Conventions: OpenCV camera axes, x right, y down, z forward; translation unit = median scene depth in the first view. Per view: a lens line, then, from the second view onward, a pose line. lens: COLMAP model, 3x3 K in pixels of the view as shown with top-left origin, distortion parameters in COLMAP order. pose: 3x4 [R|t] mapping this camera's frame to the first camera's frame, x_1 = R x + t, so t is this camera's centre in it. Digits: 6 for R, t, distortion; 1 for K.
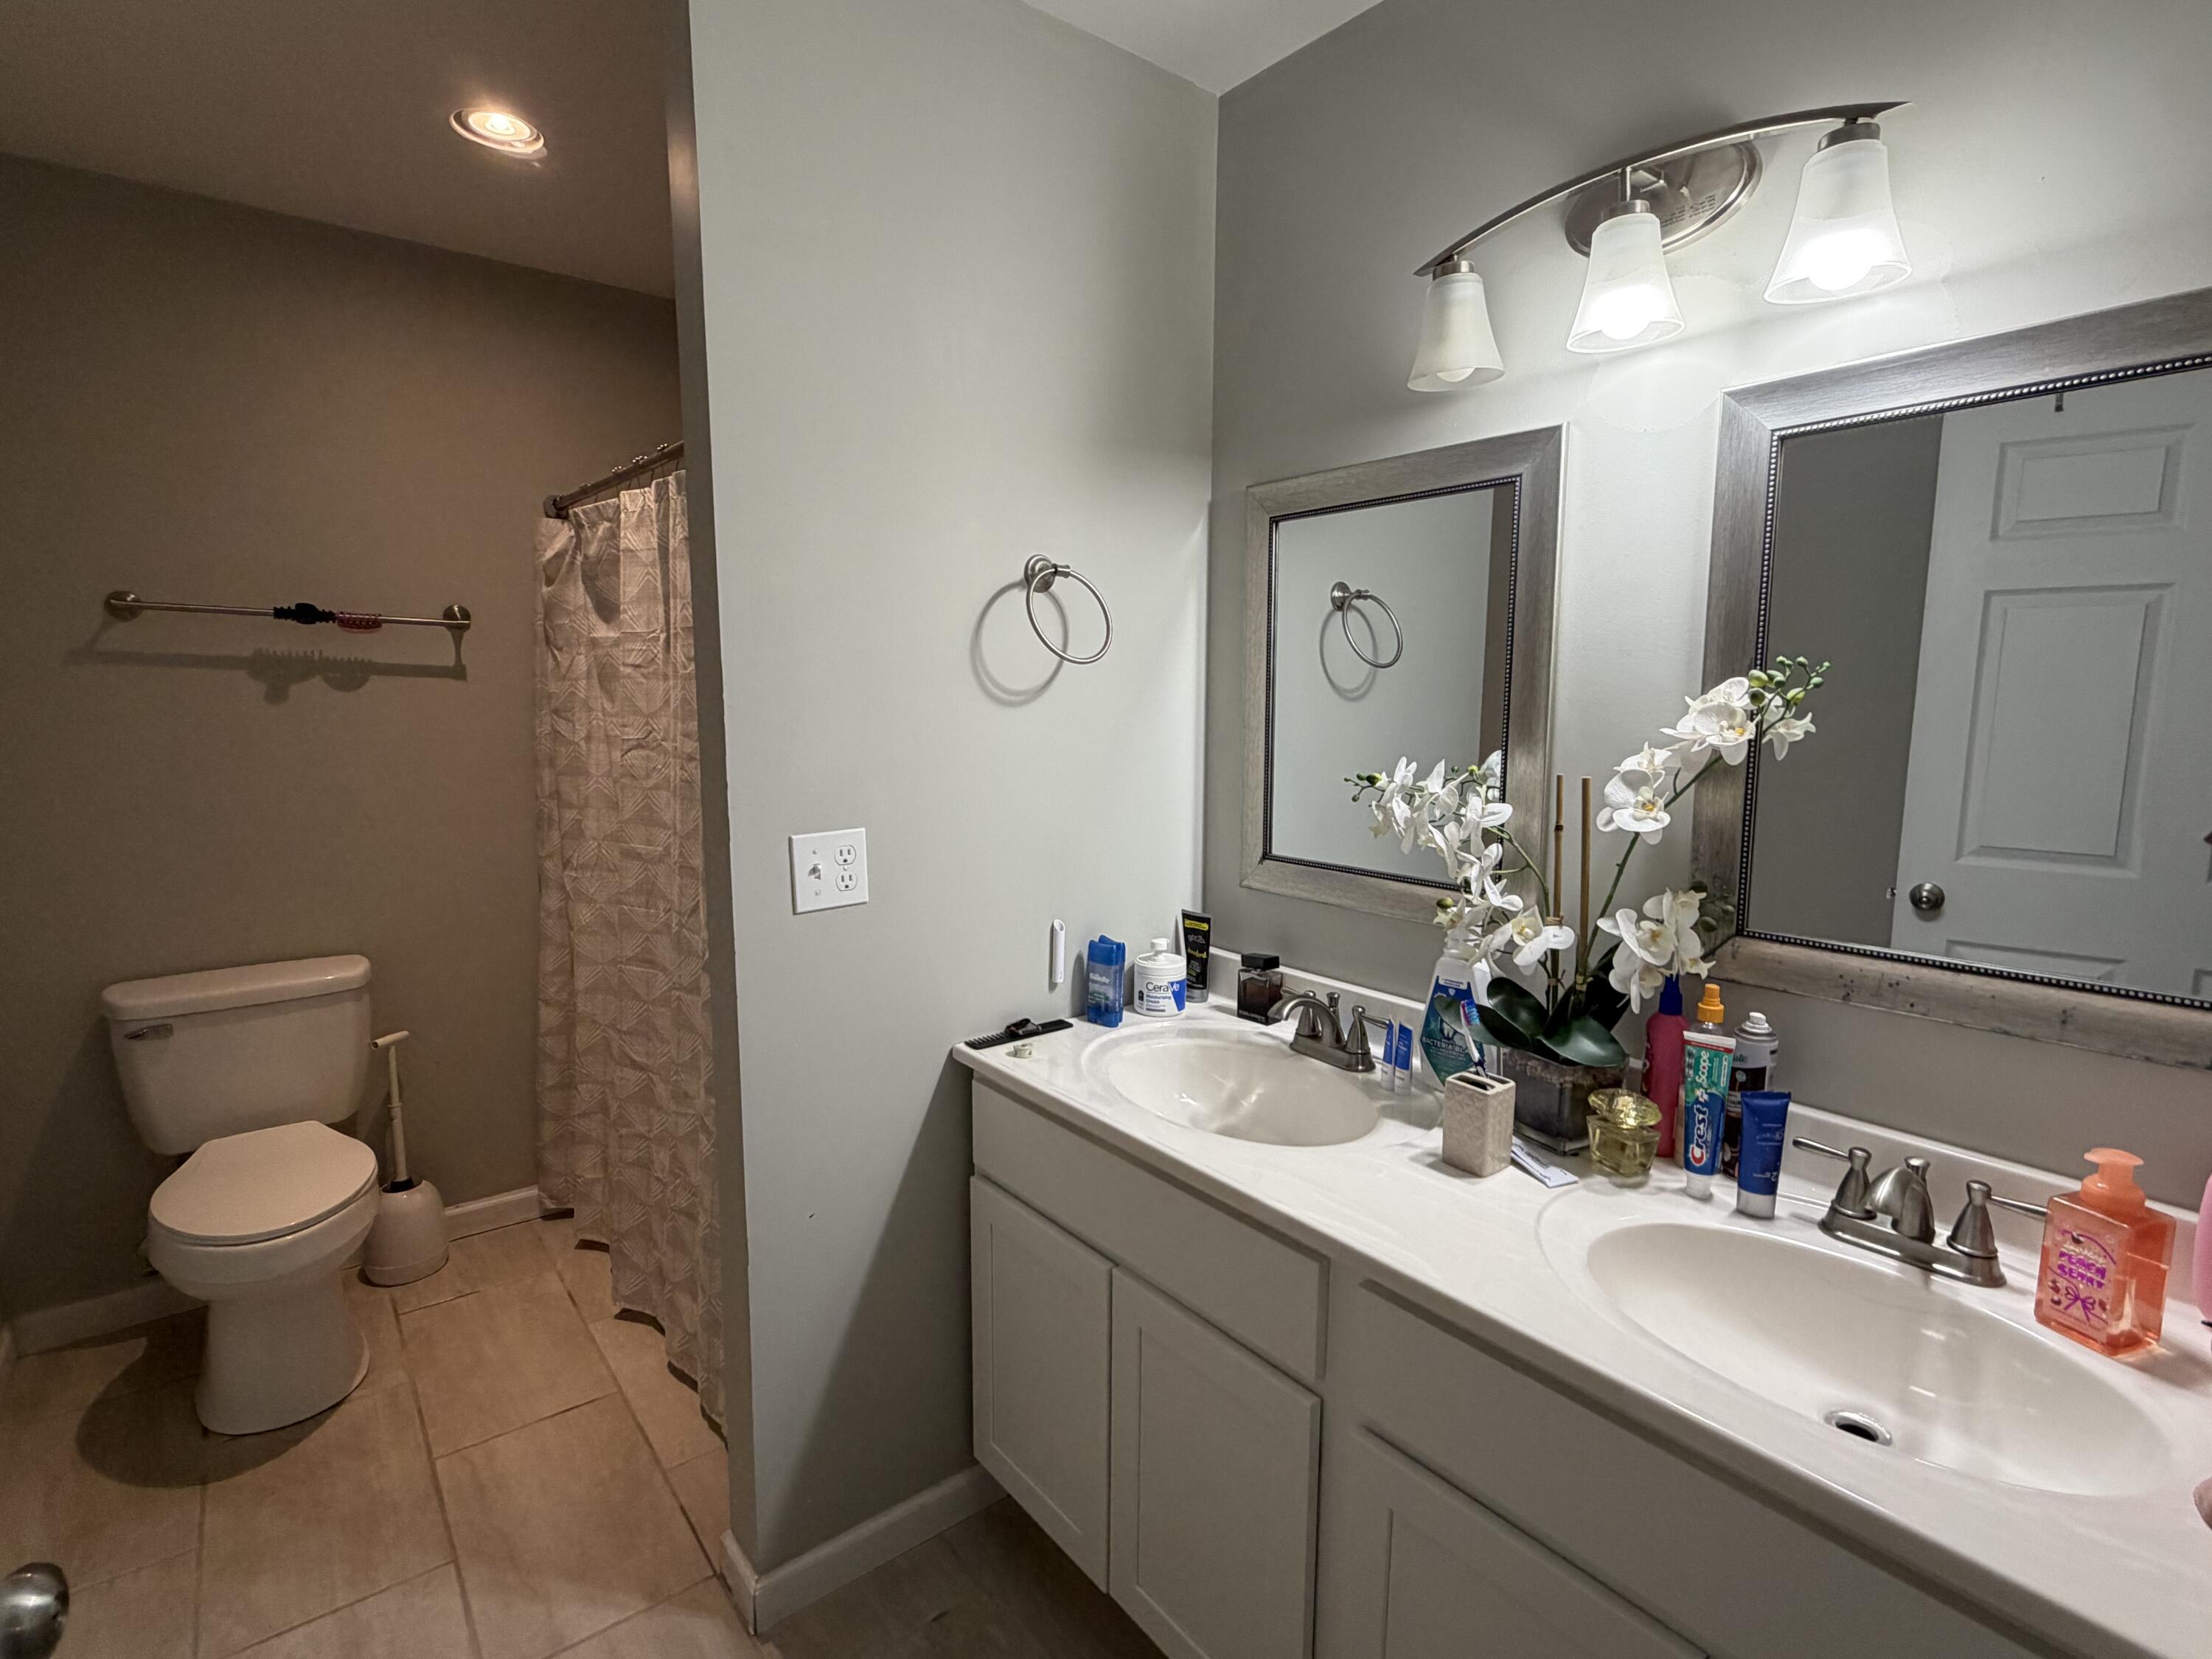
lens RADIAL K [[1071.5, 0, 1113.1], [0, 1071.5, 830.1], [0, 0, 1]] dist [0.002080, -0.002675]
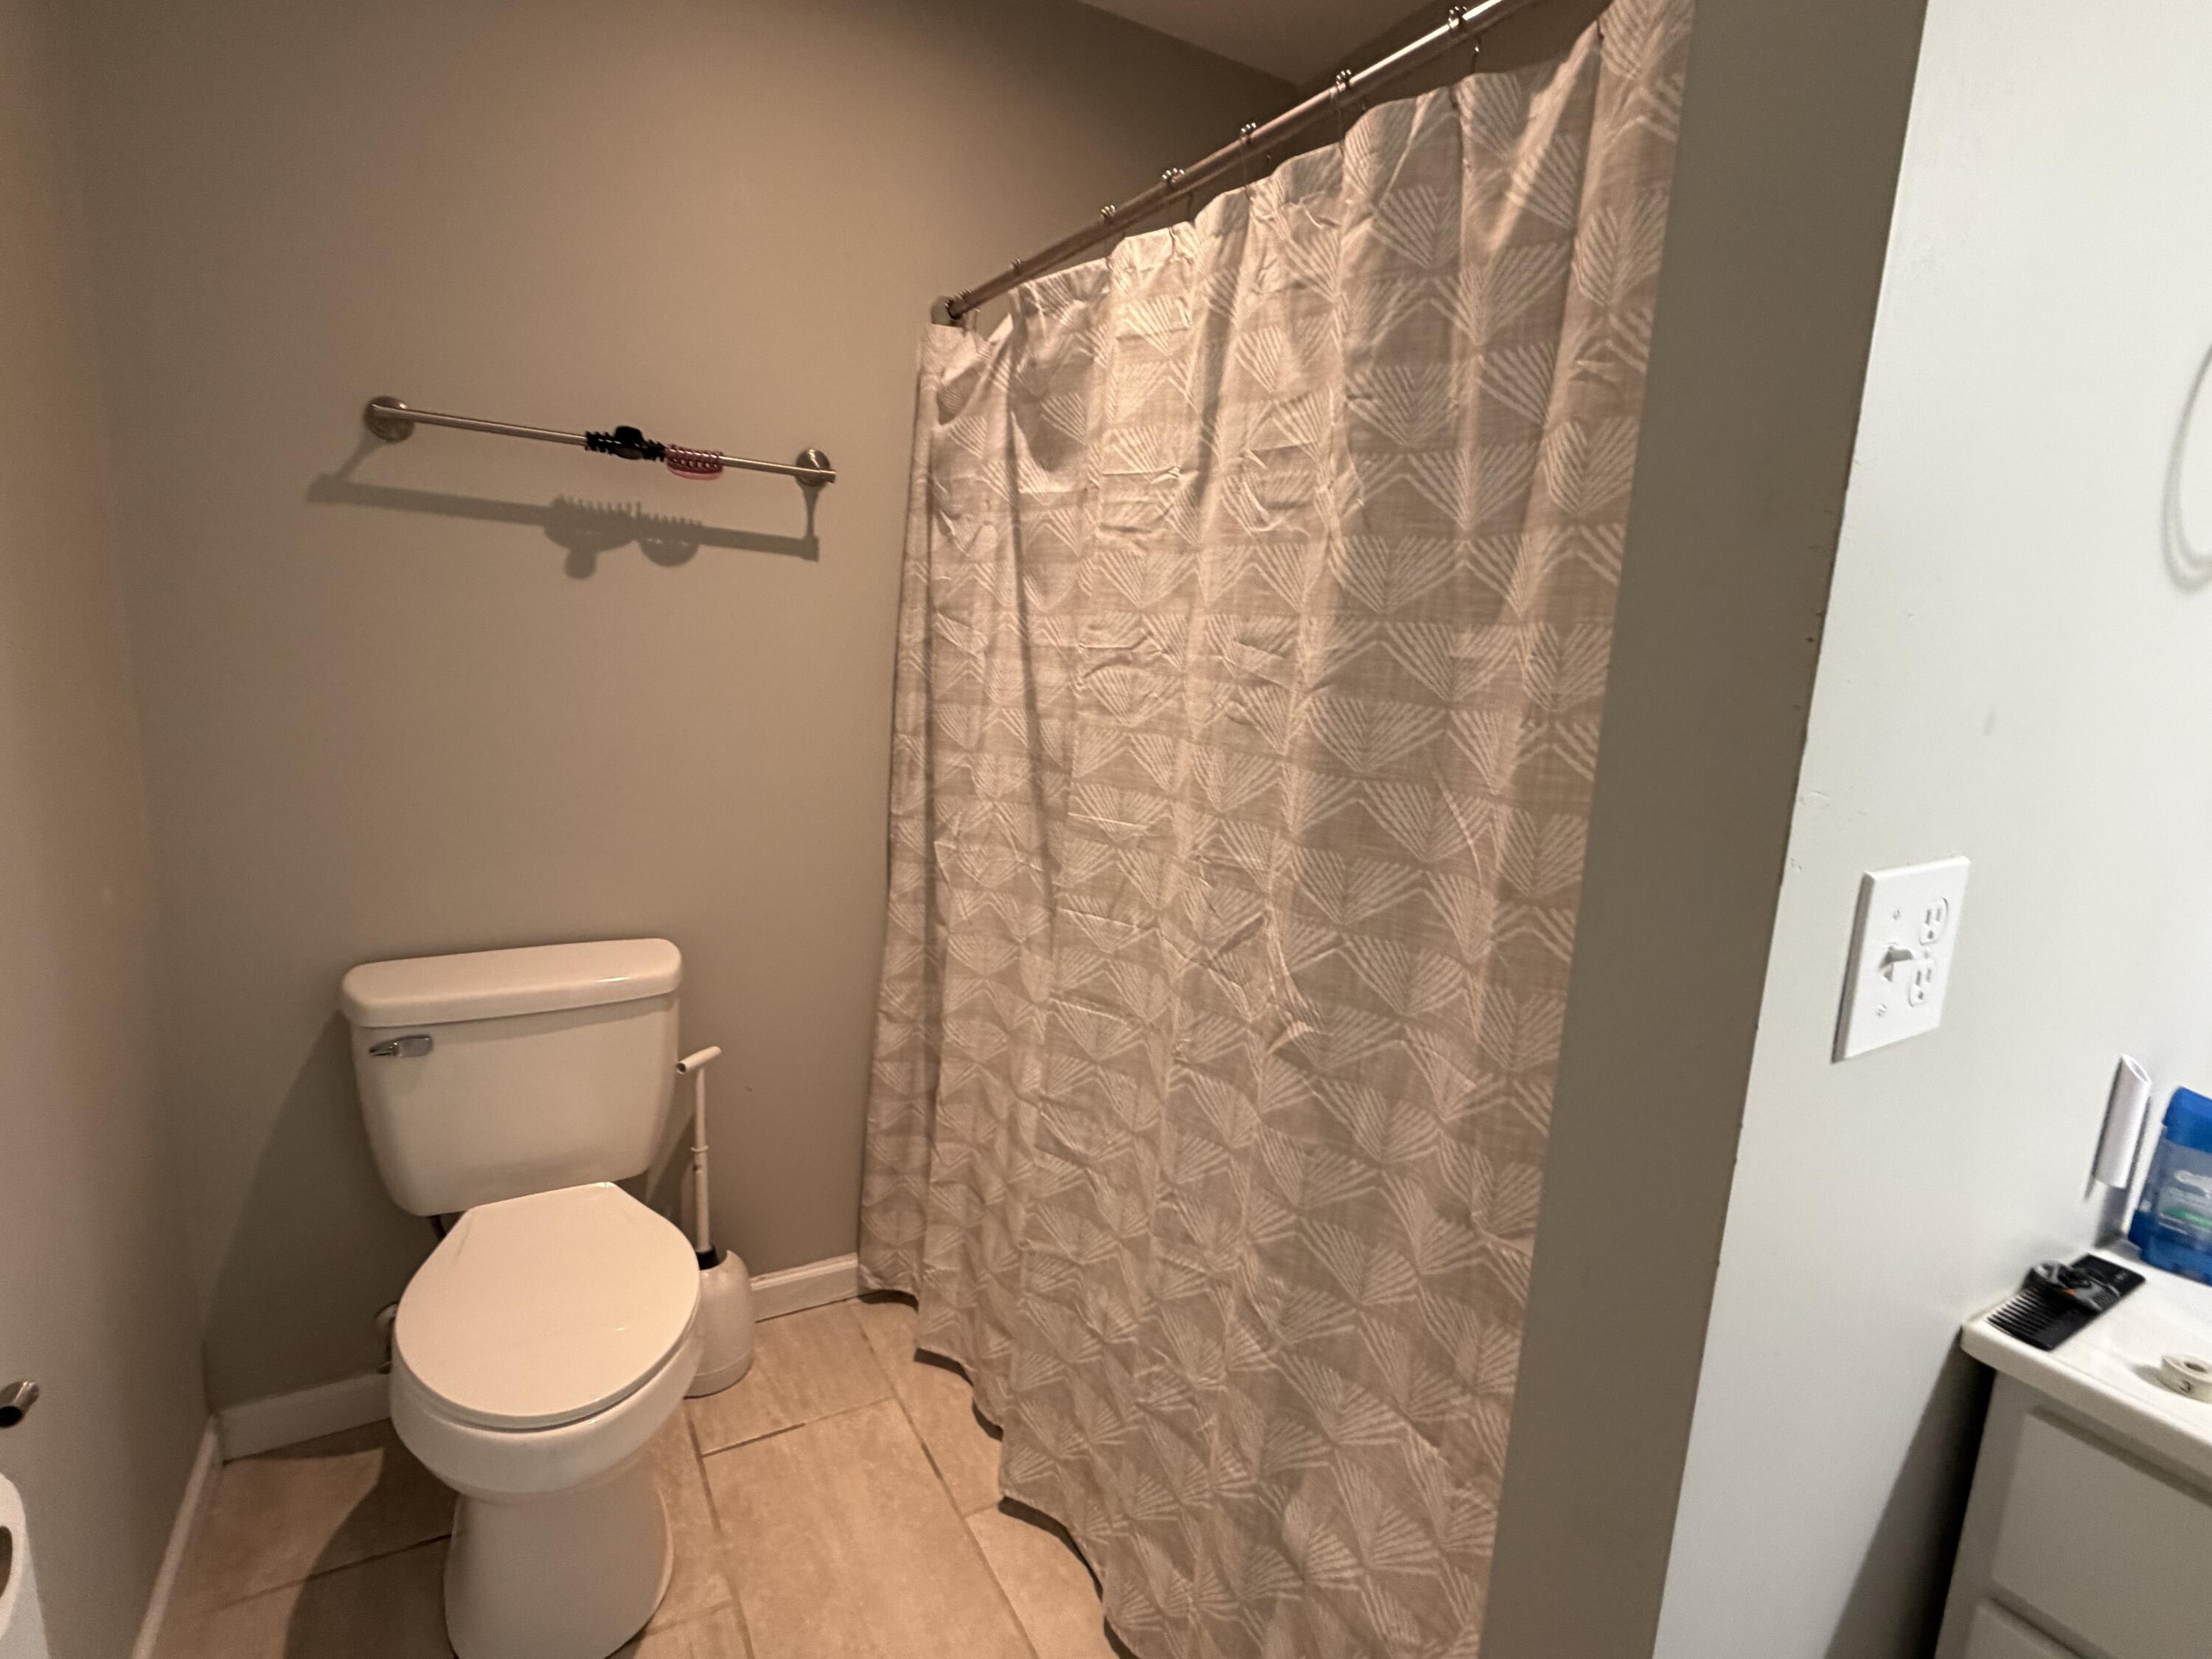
lens RADIAL K [[1071.5, 0, 1100.5], [0, 1071.5, 828.2], [0, 0, 1]] dist [0.002080, -0.002675]
pose [[0.987105, 0.068180, -0.144831, -0.333412], [-0.062580, 0.997118, 0.042879, -0.006682], [0.147337, -0.033262, 0.988527, 0.354794]]
